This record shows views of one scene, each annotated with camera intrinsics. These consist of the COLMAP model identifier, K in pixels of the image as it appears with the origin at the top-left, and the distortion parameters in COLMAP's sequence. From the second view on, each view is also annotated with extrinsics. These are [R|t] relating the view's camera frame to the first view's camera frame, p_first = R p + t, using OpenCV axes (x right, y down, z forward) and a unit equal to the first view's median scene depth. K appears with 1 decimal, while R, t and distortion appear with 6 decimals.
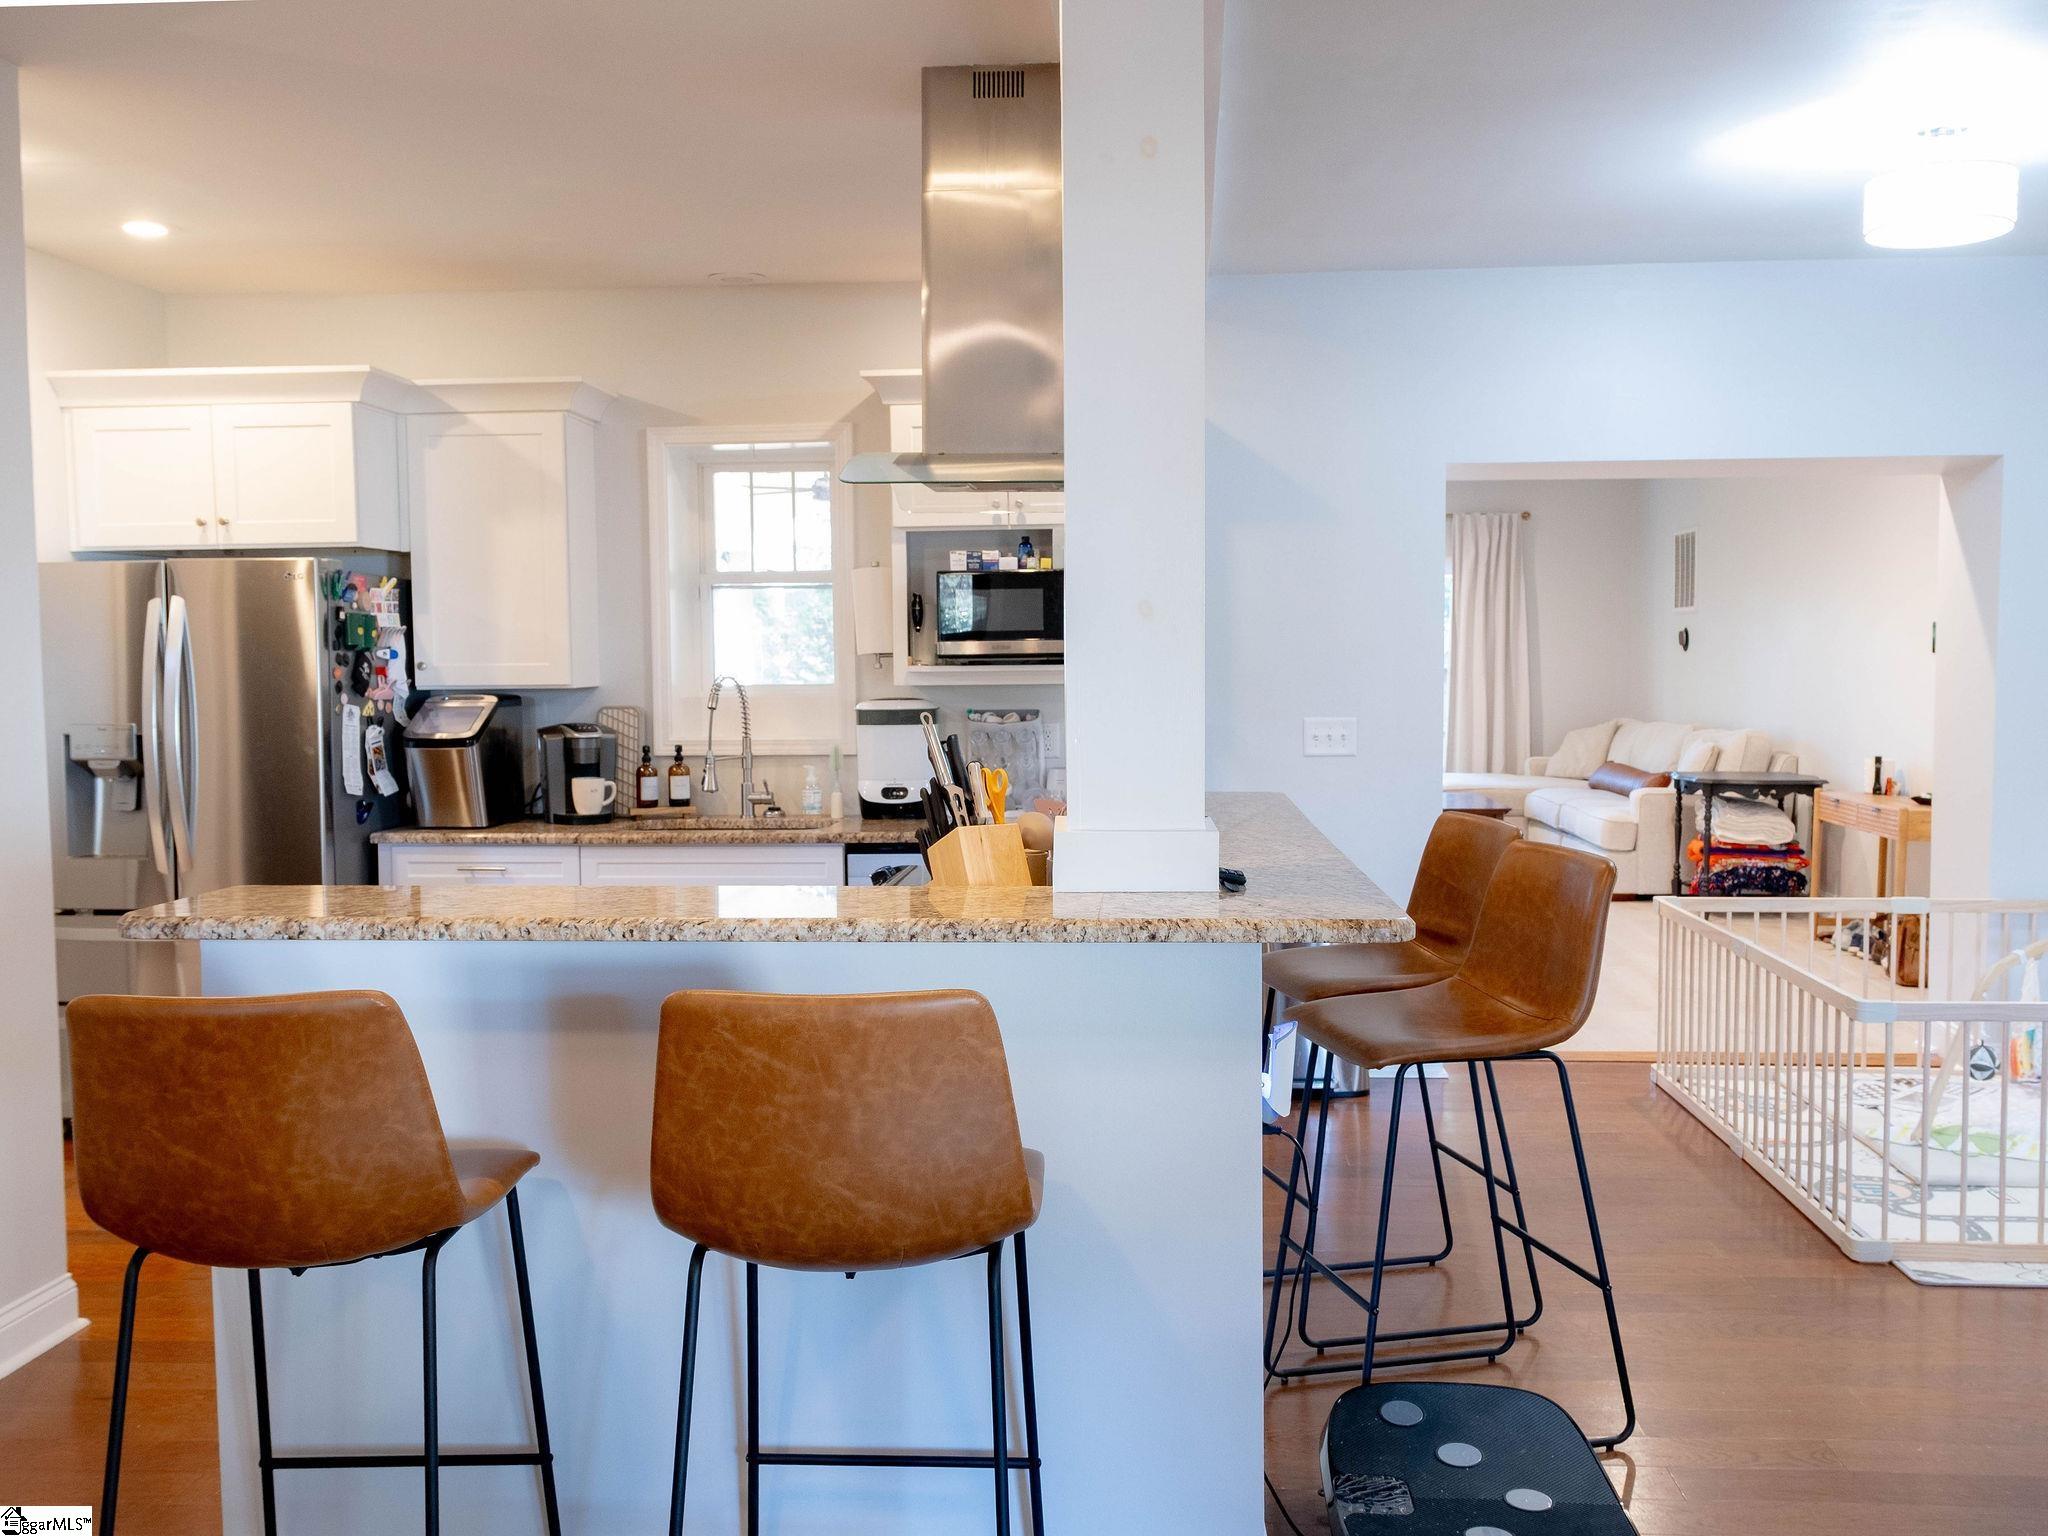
lens RADIAL K [[1755.1, 0, 1034.5], [0, 1755.1, 770.4], [0, 0, 1]] dist [0.001001, 0.013614]
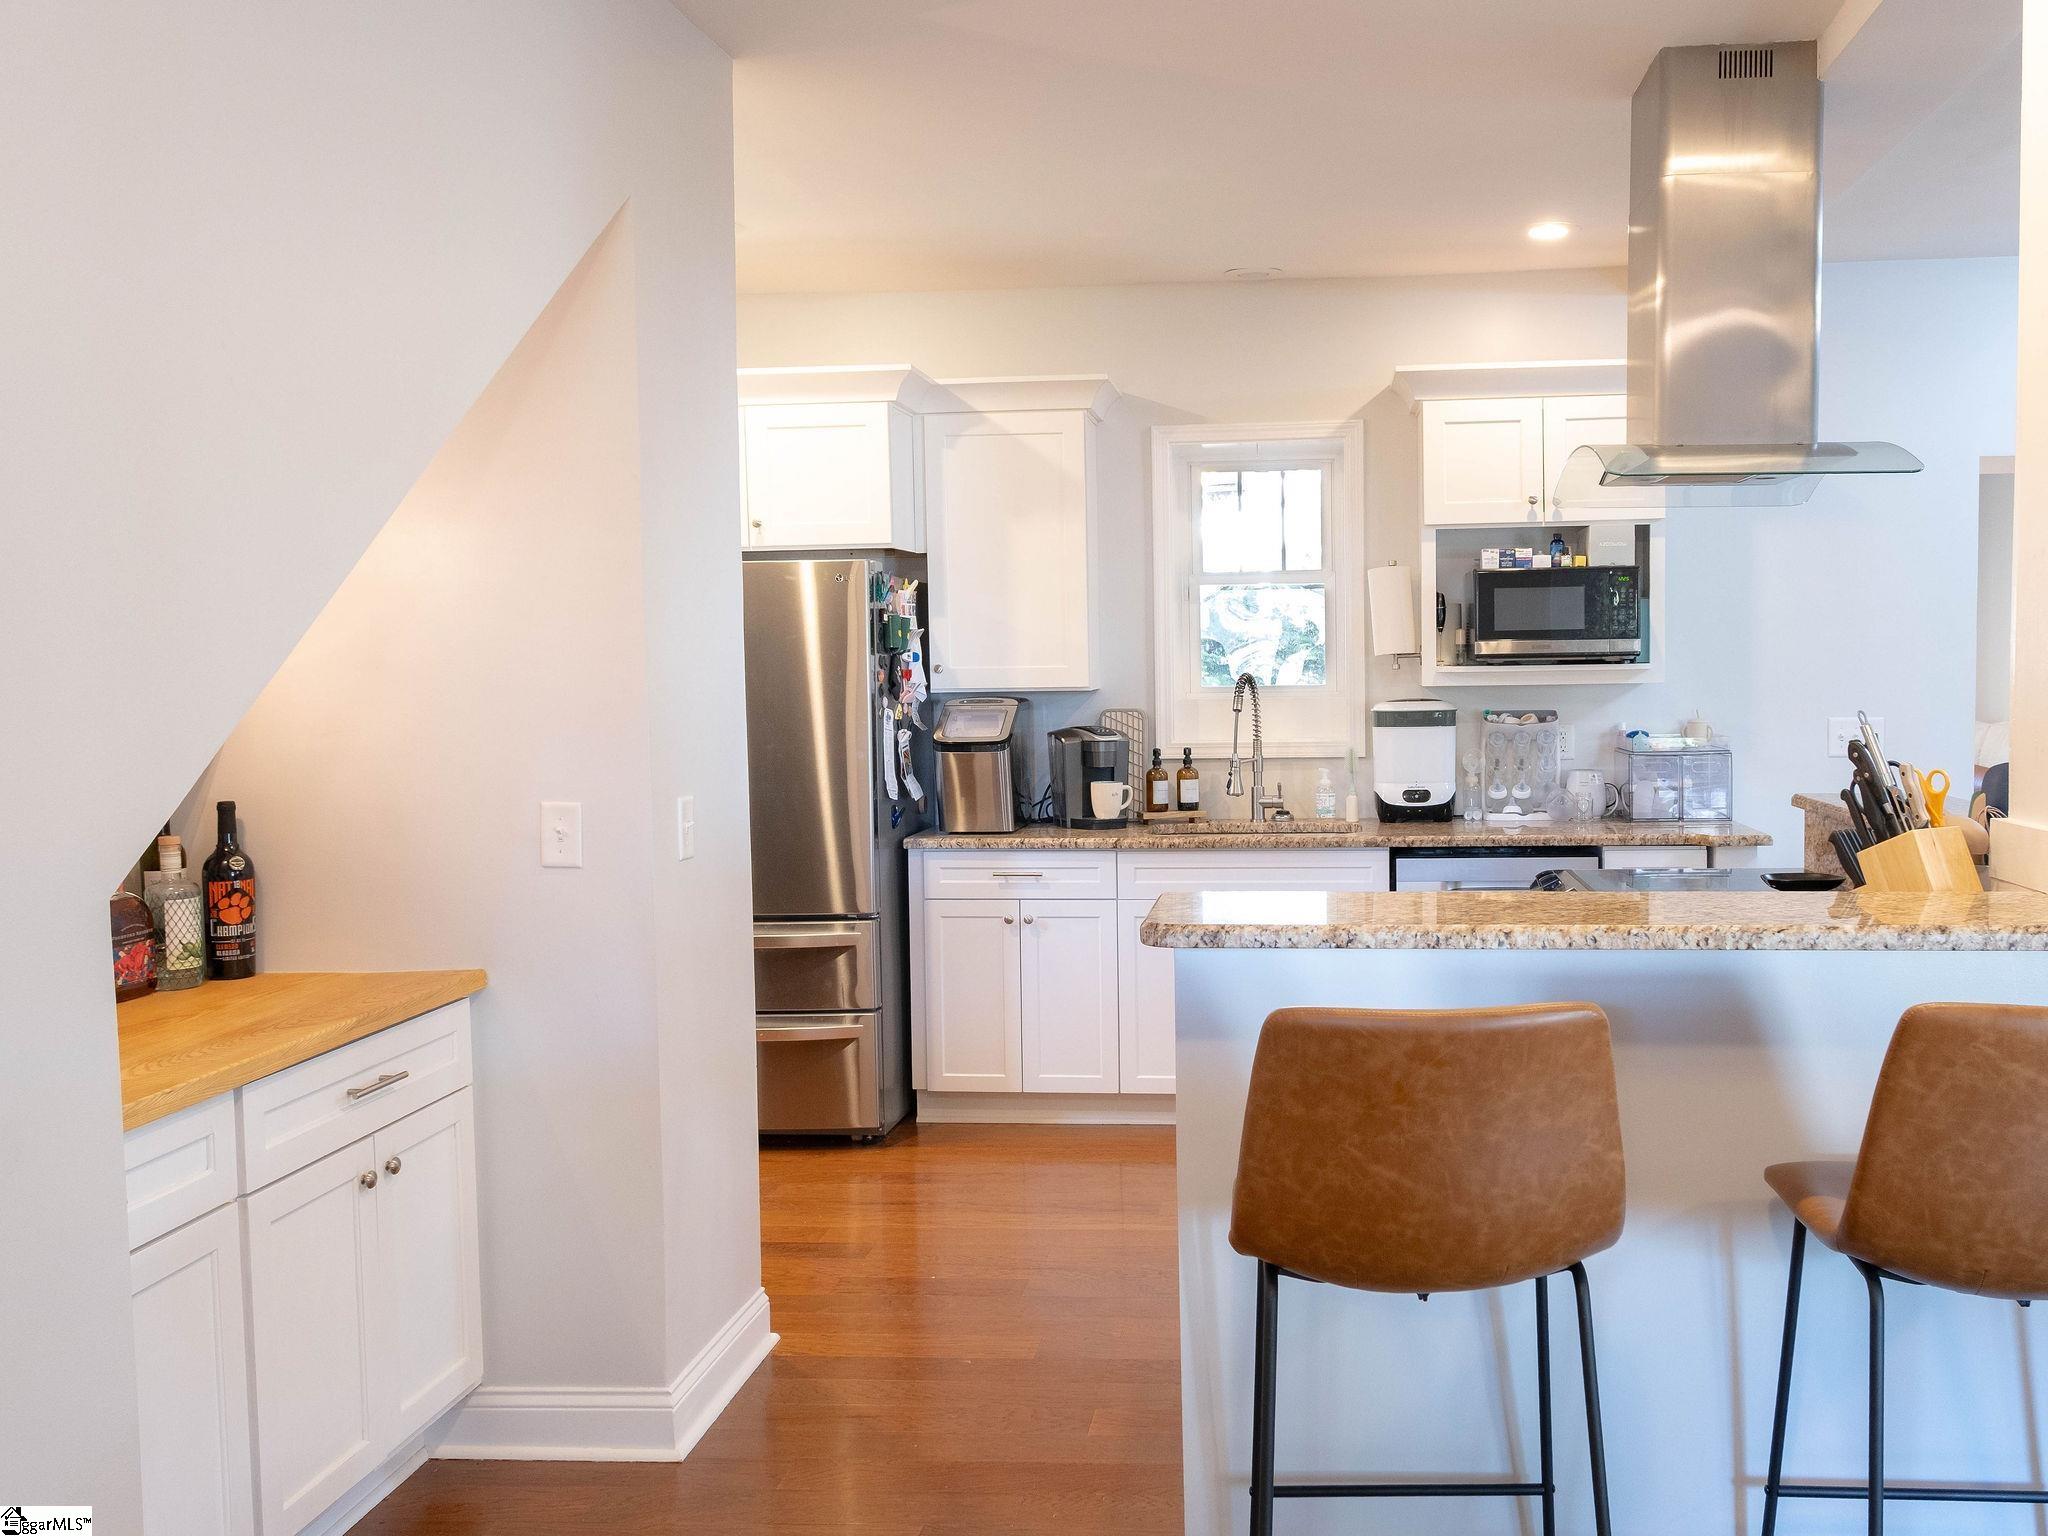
lens RADIAL K [[1755.1, 0, 1138.0], [0, 1755.1, 768.3], [0, 0, 1]] dist [0.001001, 0.013614]
pose [[0.999798, -0.003536, -0.019793, -0.226271], [0.003464, 0.999987, -0.003667, 0.000461], [0.019805, 0.003598, 0.999797, 0.016723]]
